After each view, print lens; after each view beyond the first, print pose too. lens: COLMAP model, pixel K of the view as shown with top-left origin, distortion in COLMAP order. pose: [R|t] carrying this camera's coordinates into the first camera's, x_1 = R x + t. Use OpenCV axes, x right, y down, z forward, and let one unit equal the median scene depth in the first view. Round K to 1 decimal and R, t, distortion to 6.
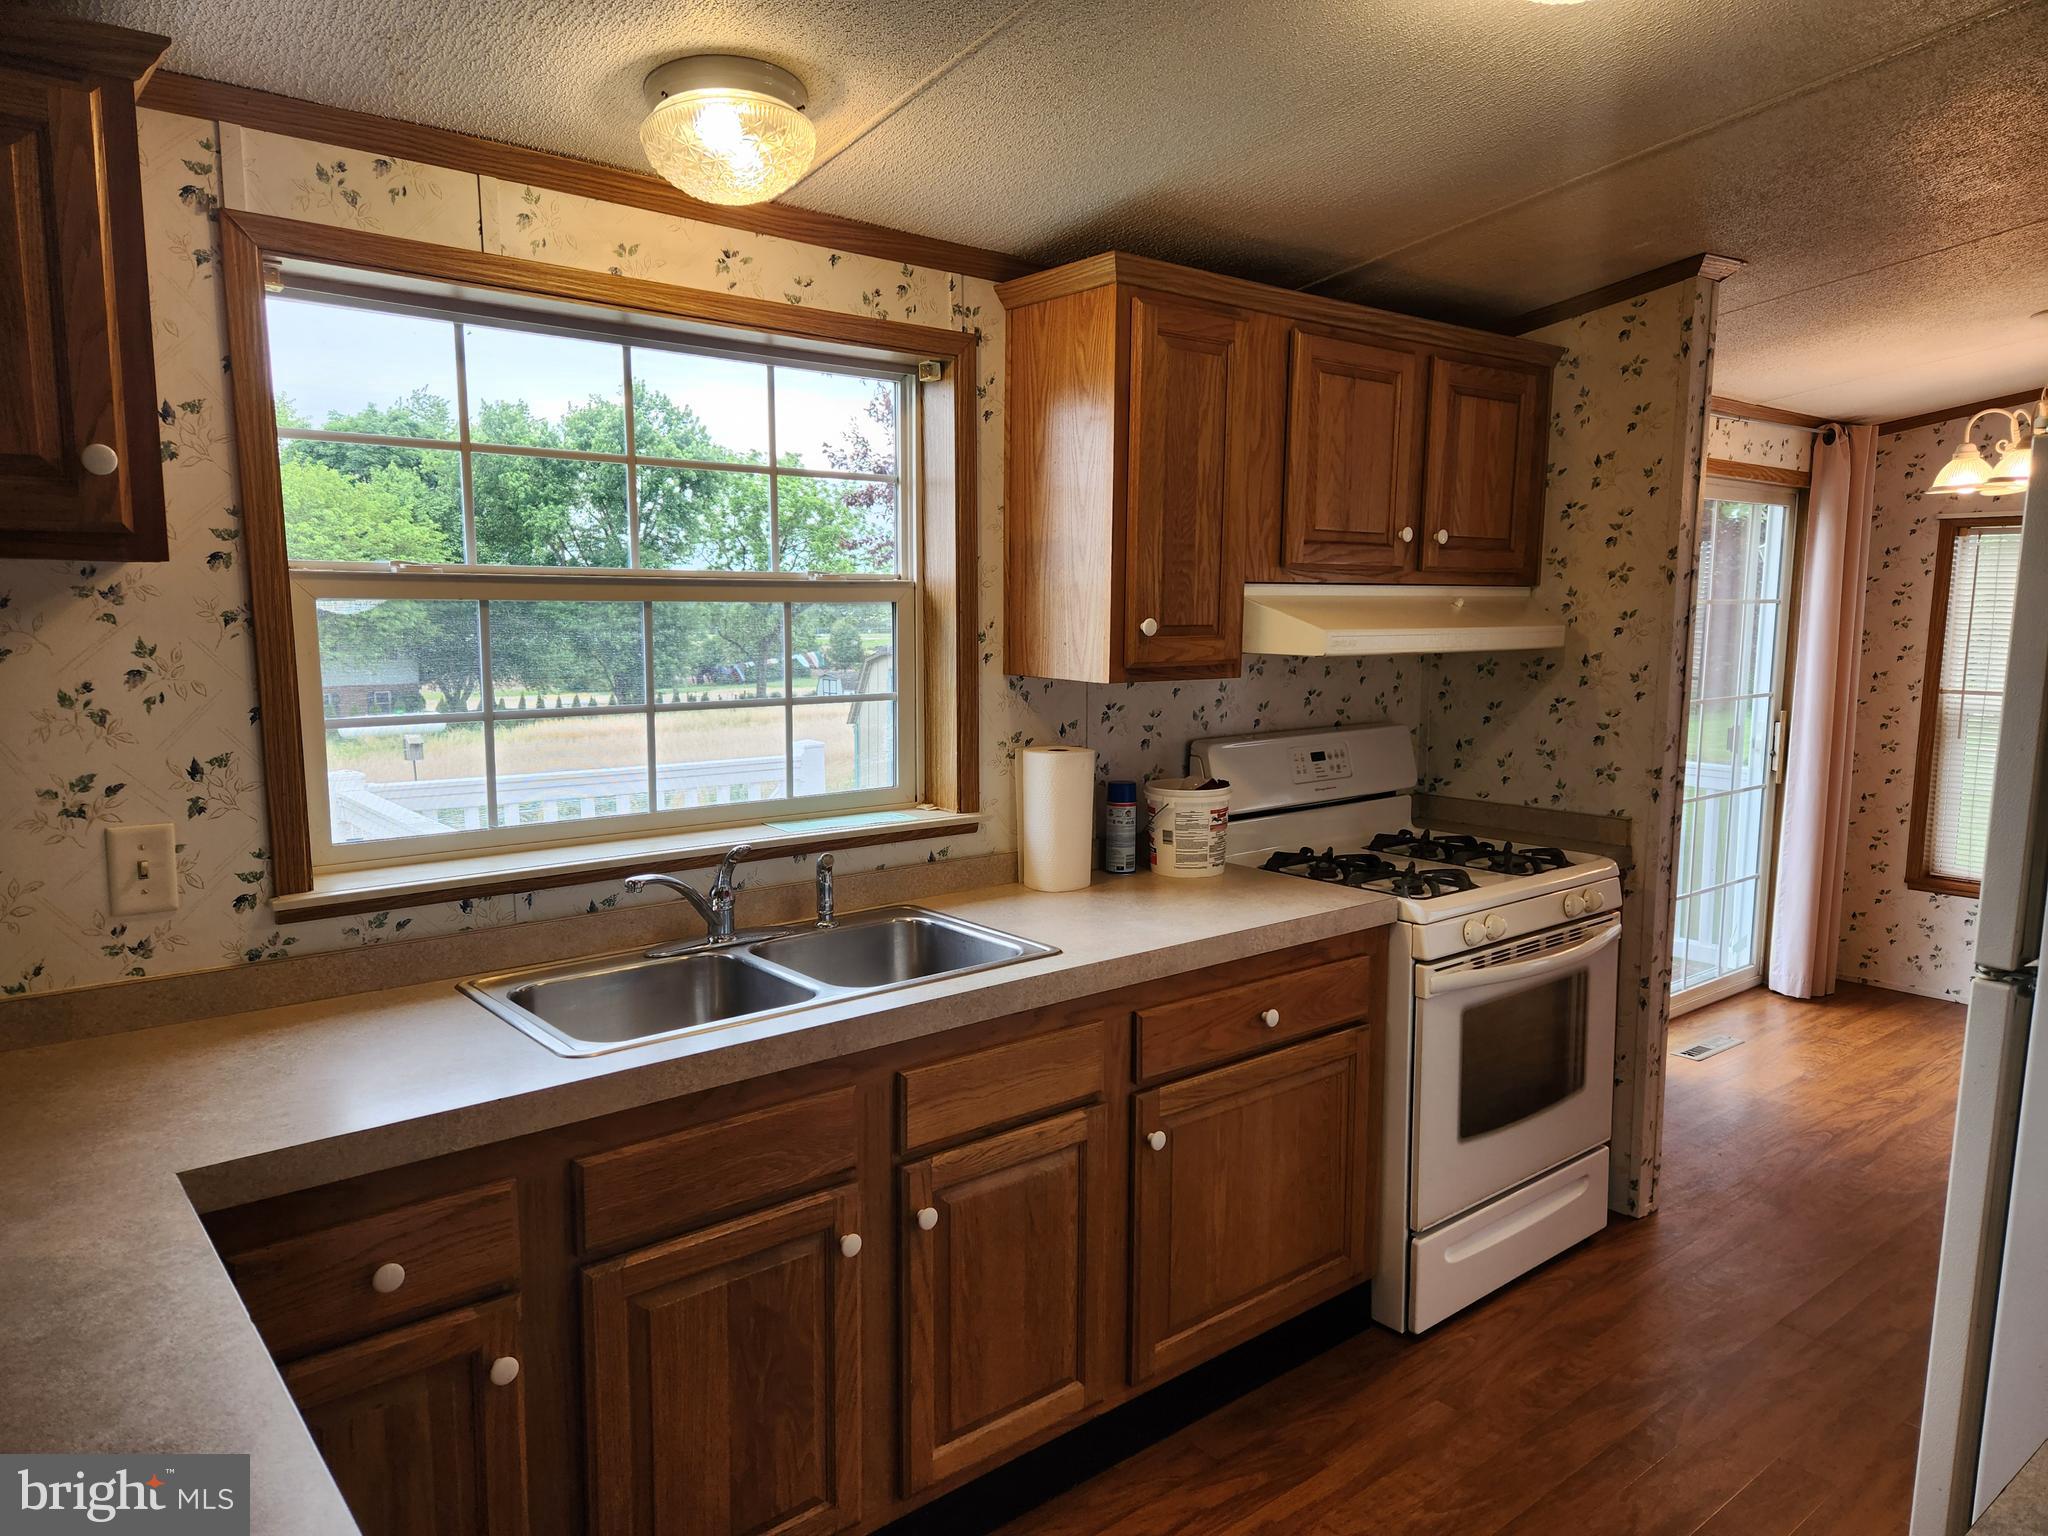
lens RADIAL K [[1373.0, 0, 1061.6], [0, 1373.0, 771.2], [0, 0, 1]] dist [0.084082, -0.071077]
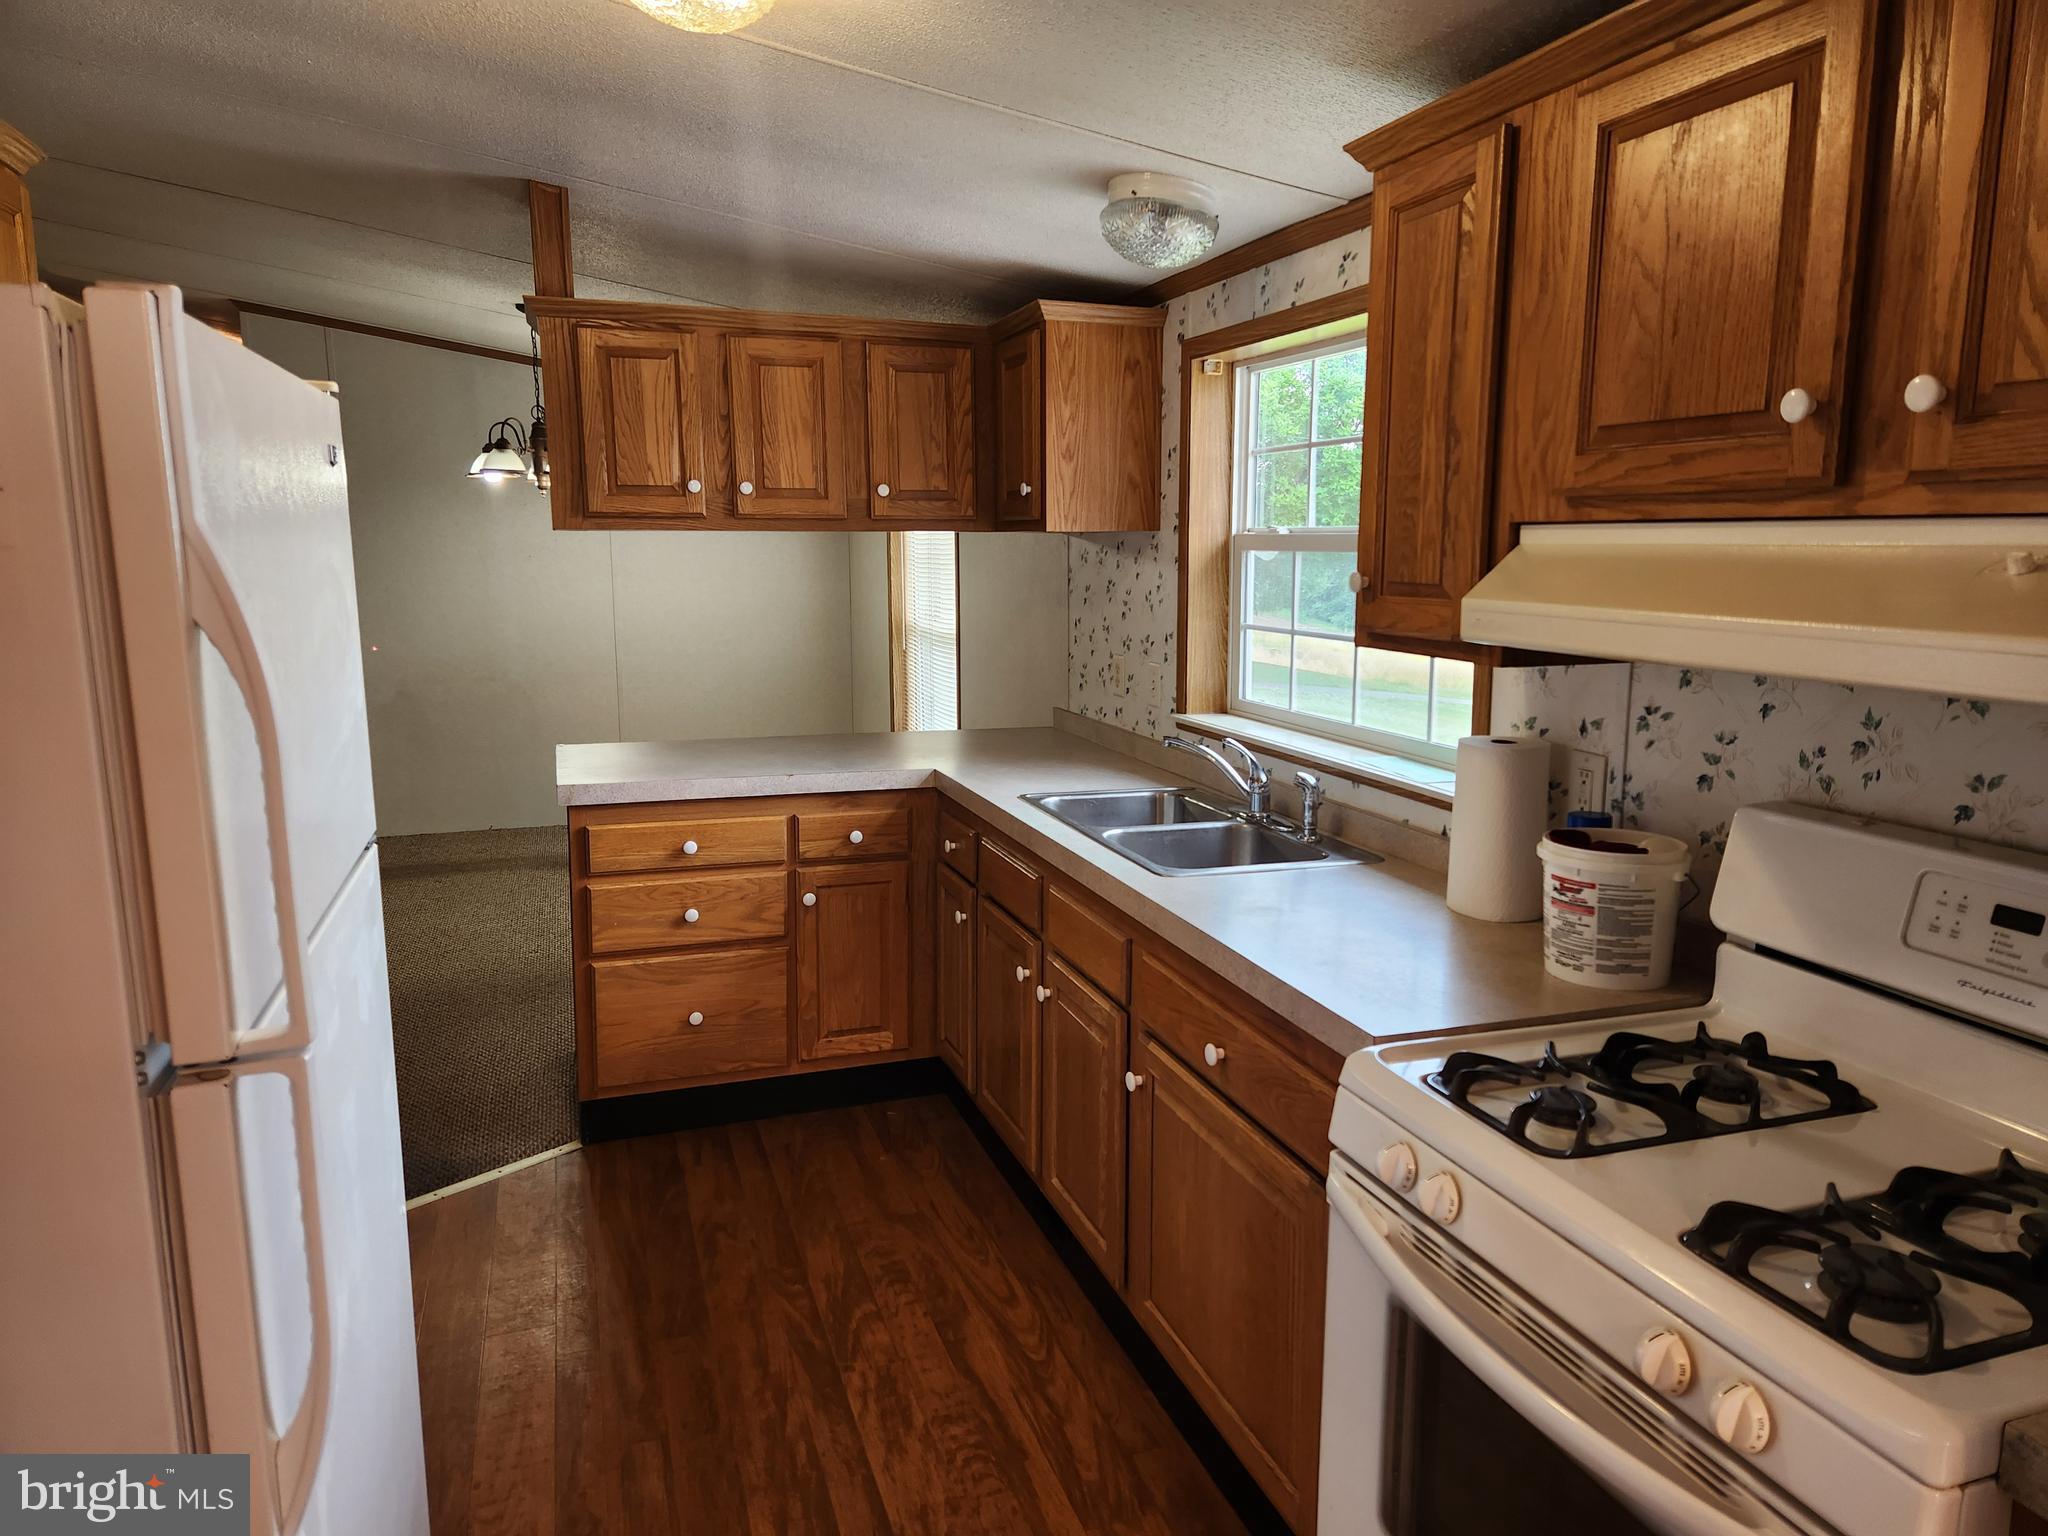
lens RADIAL K [[1373.0, 0, 1068.8], [0, 1373.0, 747.0], [0, 0, 1]] dist [0.084082, -0.071077]
pose [[-0.341119, 0.129006, -0.931126, 0.831301], [-0.129947, 0.974557, 0.182629, -0.126307], [0.930995, 0.183295, -0.315676, 1.028723]]
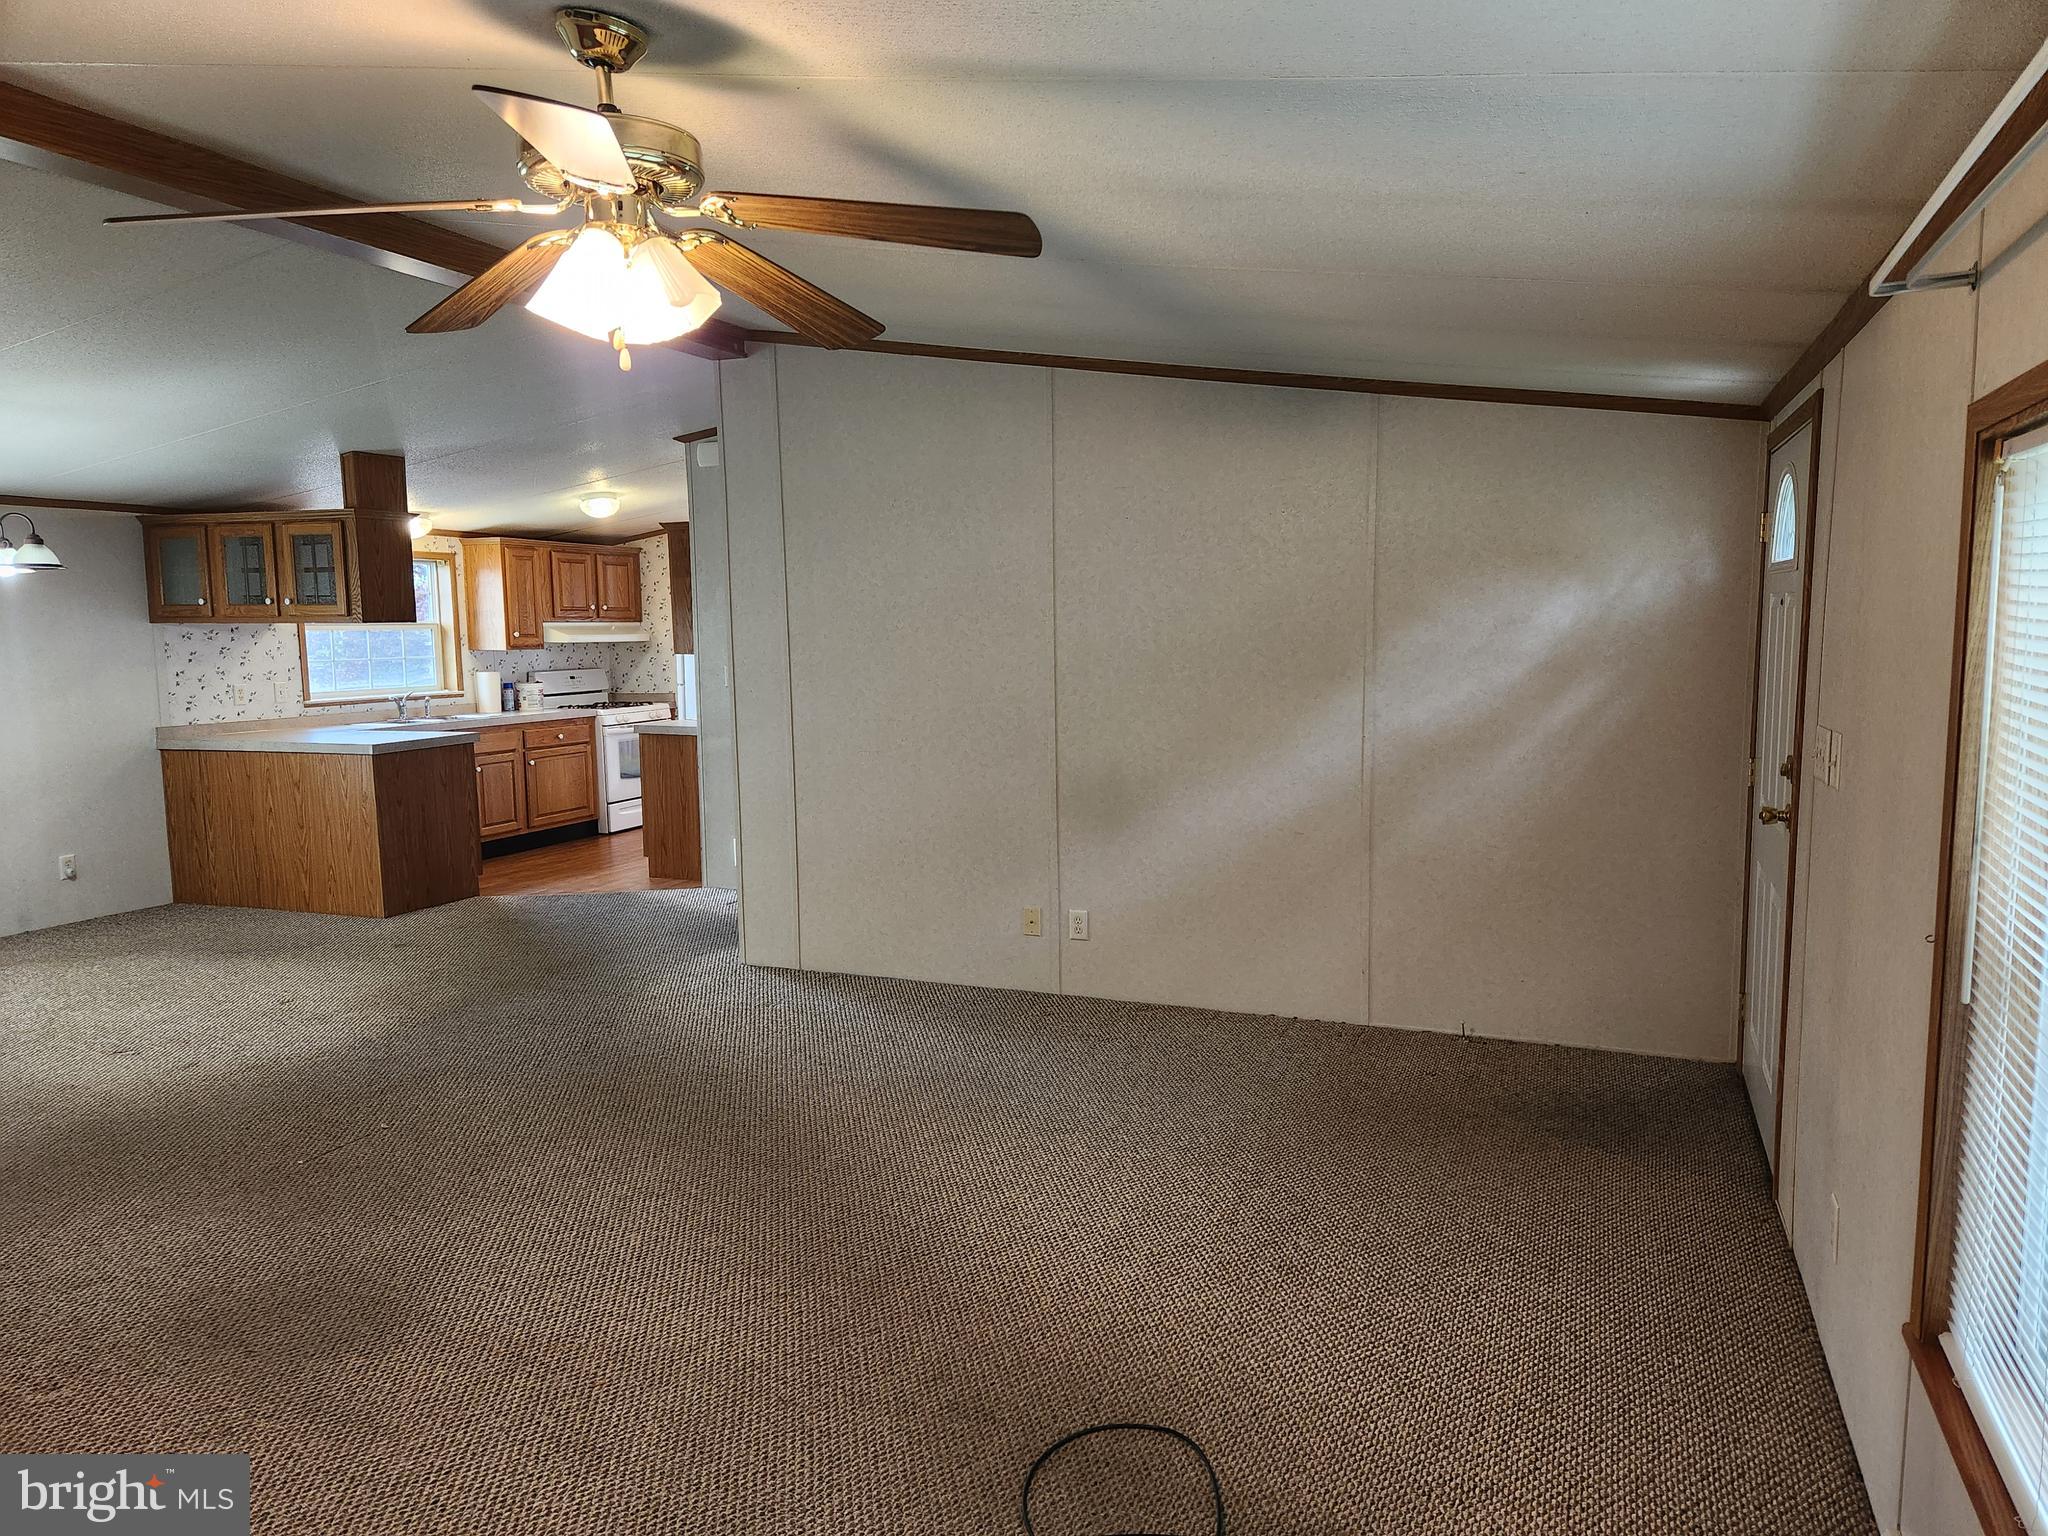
lens RADIAL K [[1373.0, 0, 1054.0], [0, 1373.0, 769.5], [0, 0, 1]] dist [0.084082, -0.071077]
pose [[0.880583, -0.068837, 0.468866, -0.399924], [0.078733, 0.996895, -0.001509, 0.341406], [-0.467306, 0.038244, 0.883268, -2.684352]]
